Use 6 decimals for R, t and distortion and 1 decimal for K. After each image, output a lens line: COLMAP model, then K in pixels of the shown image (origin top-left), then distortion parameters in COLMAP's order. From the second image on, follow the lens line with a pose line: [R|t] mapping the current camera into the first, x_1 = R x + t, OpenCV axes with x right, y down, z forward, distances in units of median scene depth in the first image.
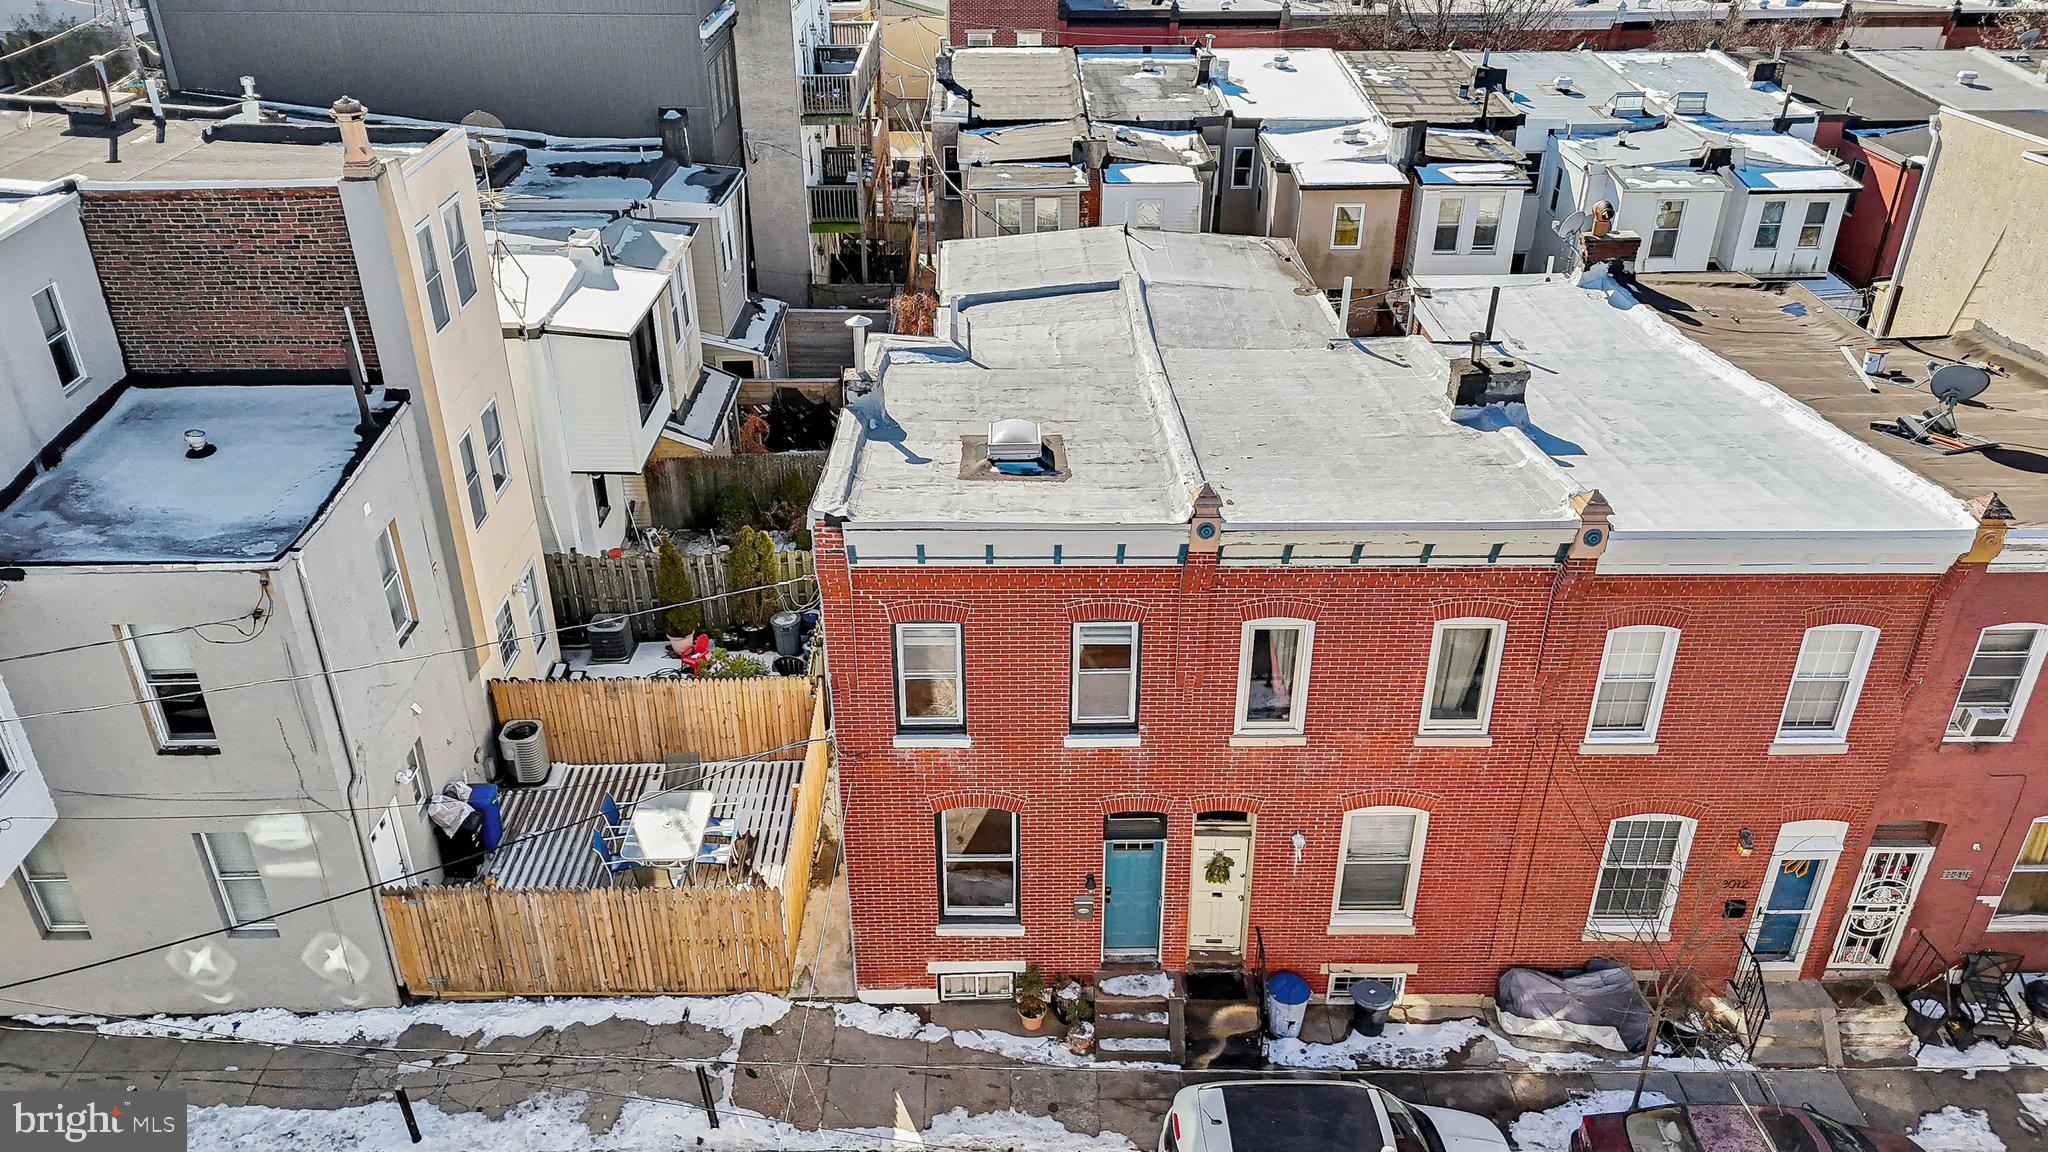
lens RADIAL K [[1480.8, 0, 1024.0], [0, 1480.8, 576.0], [0, 0, 1]] dist [0.085963, -0.078150]
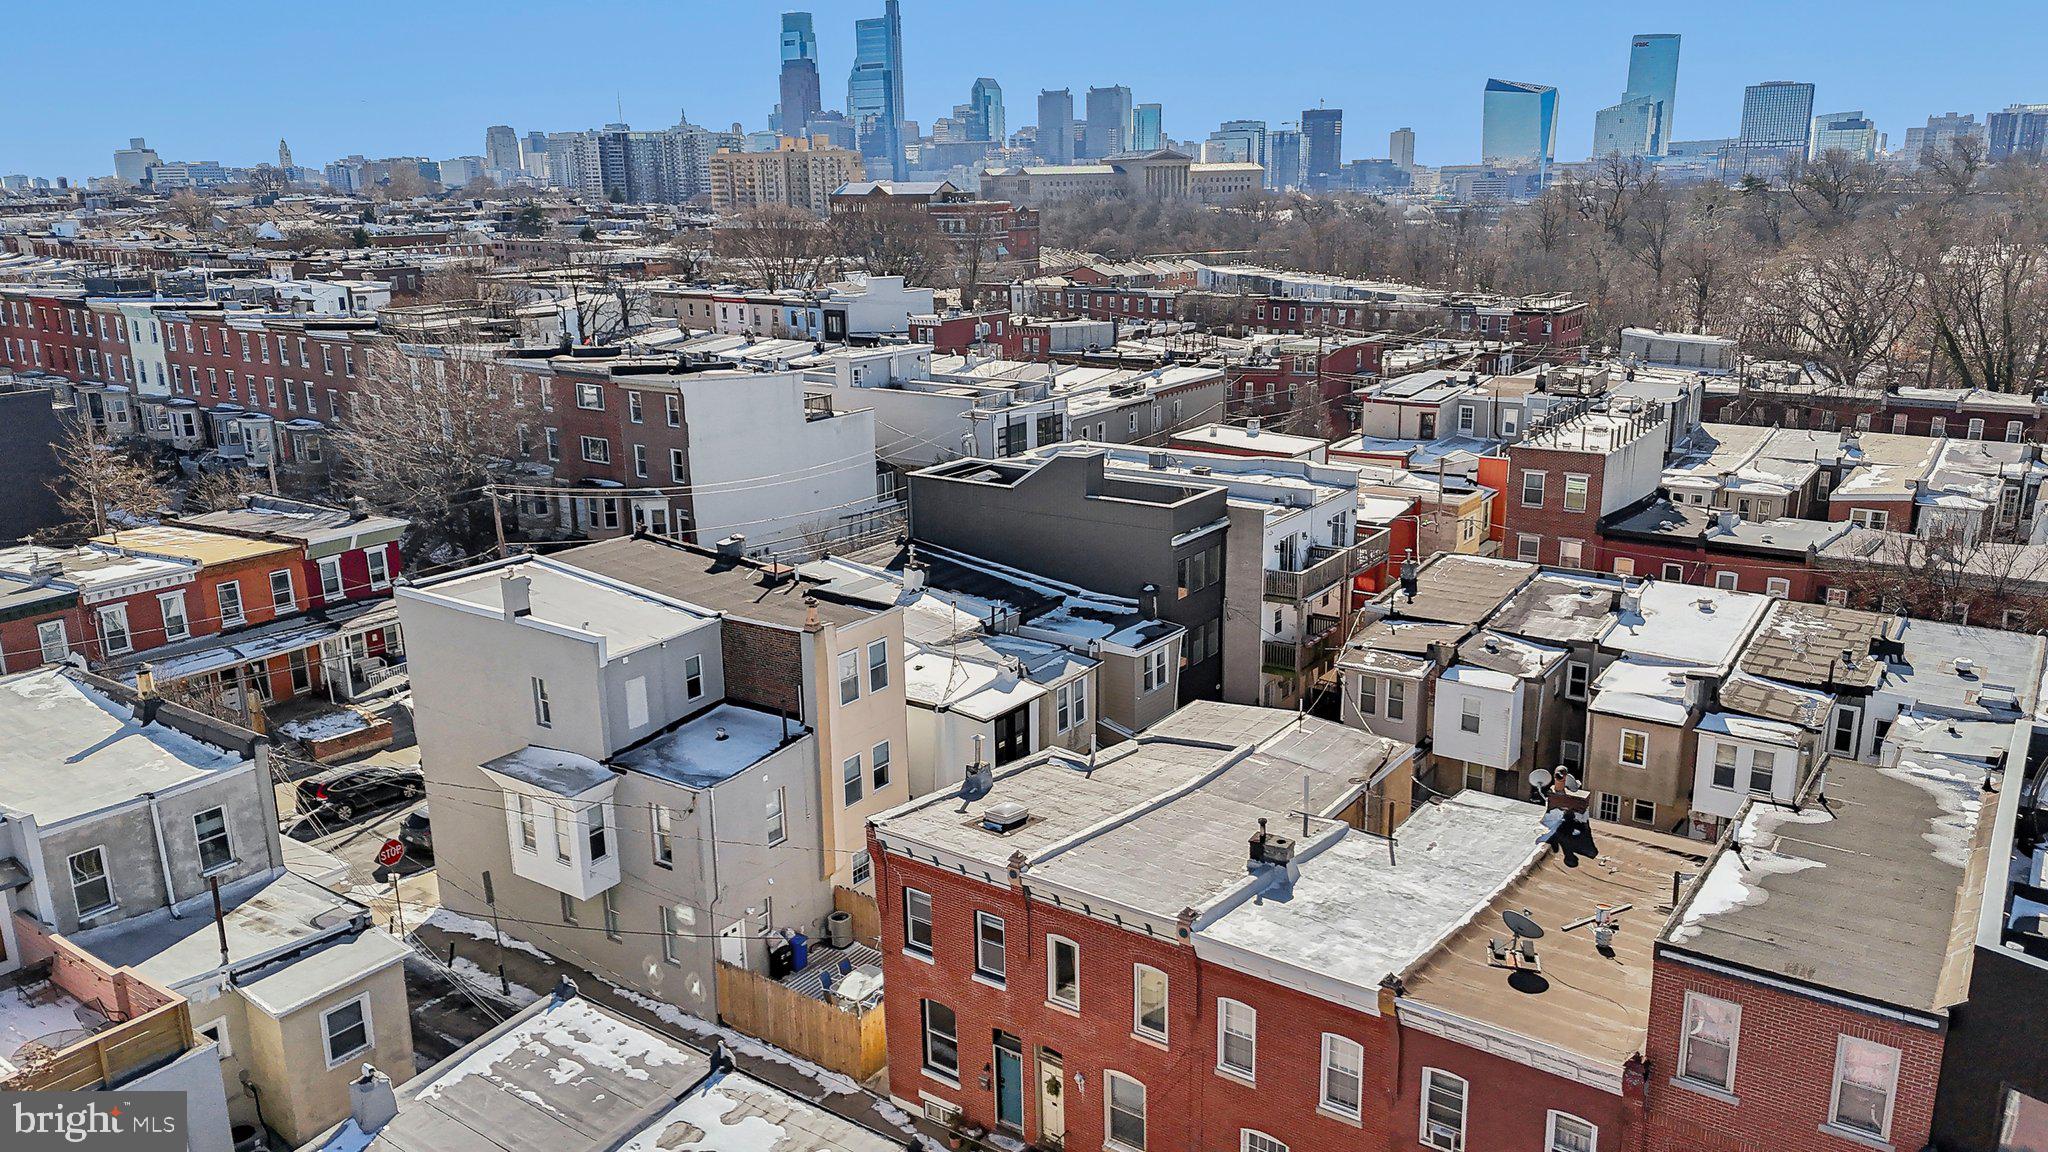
lens RADIAL K [[1480.8, 0, 1024.0], [0, 1480.8, 576.0], [0, 0, 1]] dist [0.085963, -0.078150]
pose [[0.809285, 0.139233, -0.570677, 0.993282], [-0.271484, 0.950176, -0.153172, -0.090708], [0.520917, 0.278889, 0.806763, -0.577708]]
